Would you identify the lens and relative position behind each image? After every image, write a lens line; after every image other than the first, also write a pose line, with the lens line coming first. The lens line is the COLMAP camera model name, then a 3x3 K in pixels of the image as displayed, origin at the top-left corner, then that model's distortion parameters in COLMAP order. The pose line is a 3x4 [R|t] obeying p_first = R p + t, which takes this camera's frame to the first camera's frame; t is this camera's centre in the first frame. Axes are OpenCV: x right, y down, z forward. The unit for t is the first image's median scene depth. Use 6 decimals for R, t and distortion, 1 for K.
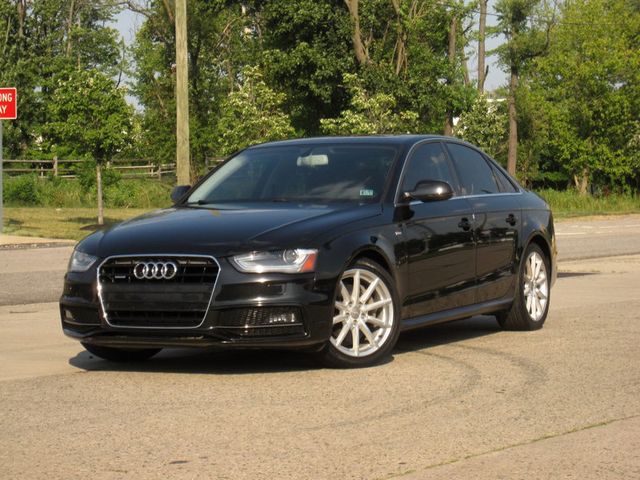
lens RADIAL K [[1848.6, 0, 320.0], [0, 1848.6, 240.0], [0, 0, 1]] dist [-0.019099, -0.969850]
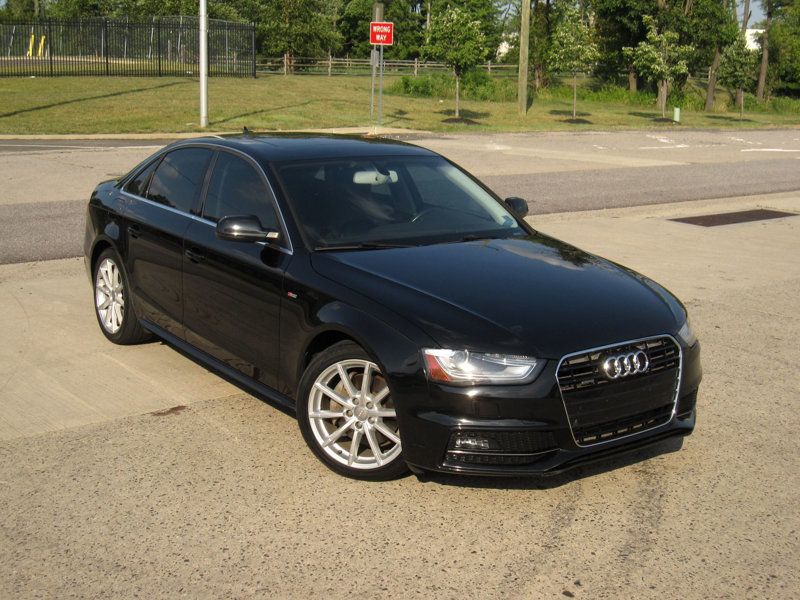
lens RADIAL K [[1092.5, 0, 400.0], [0, 1092.5, 300.0], [0, 0, 1]] dist [-0.122920, 0.029329]
pose [[0.974169, 0.085451, -0.209031, 0.025636], [-0.045912, 0.981255, 0.187164, -0.024291], [0.221106, -0.172732, 0.959831, 0.138512]]
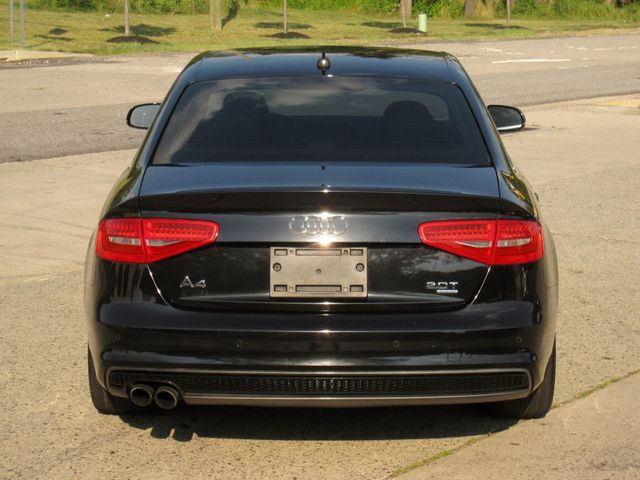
lens RADIAL K [[1563.1, 0, 320.0], [0, 1563.1, 240.0], [0, 0, 1]] dist [-0.075392, -0.583038]
pose [[0.998088, 0.028733, -0.054730, 0.043077], [-0.020705, 0.989654, 0.141975, -0.020635], [0.058243, -0.140570, 0.988356, 0.084468]]
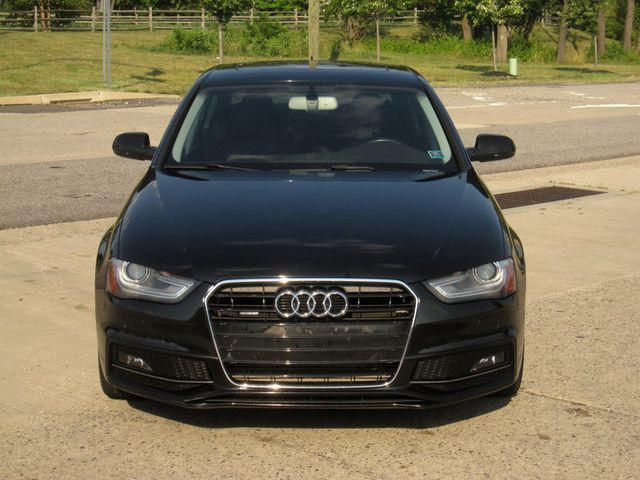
lens RADIAL K [[1288.5, 0, 320.0], [0, 1288.5, 240.0], [0, 0, 1]] dist [-0.100086, -0.344690]
pose [[0.987141, 0.045866, -0.153133, 0.059631], [-0.024135, 0.989735, 0.140861, -0.020783], [0.158022, -0.135353, 0.978115, 0.214010]]
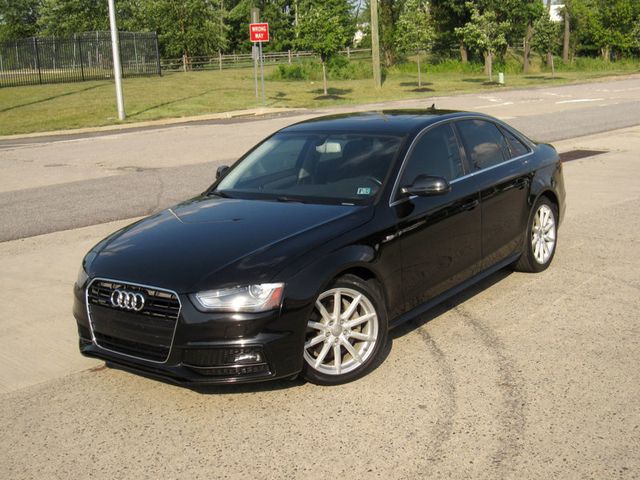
lens RADIAL K [[874.0, 0, 320.0], [0, 874.0, 240.0], [0, 0, 1]] dist [-0.122920, 0.029329]
pose [[0.983880, 0.000952, -0.178828, 0.024701], [0.032608, 0.982267, 0.184629, -0.025057], [0.175833, -0.187484, 0.966402, 0.145538]]
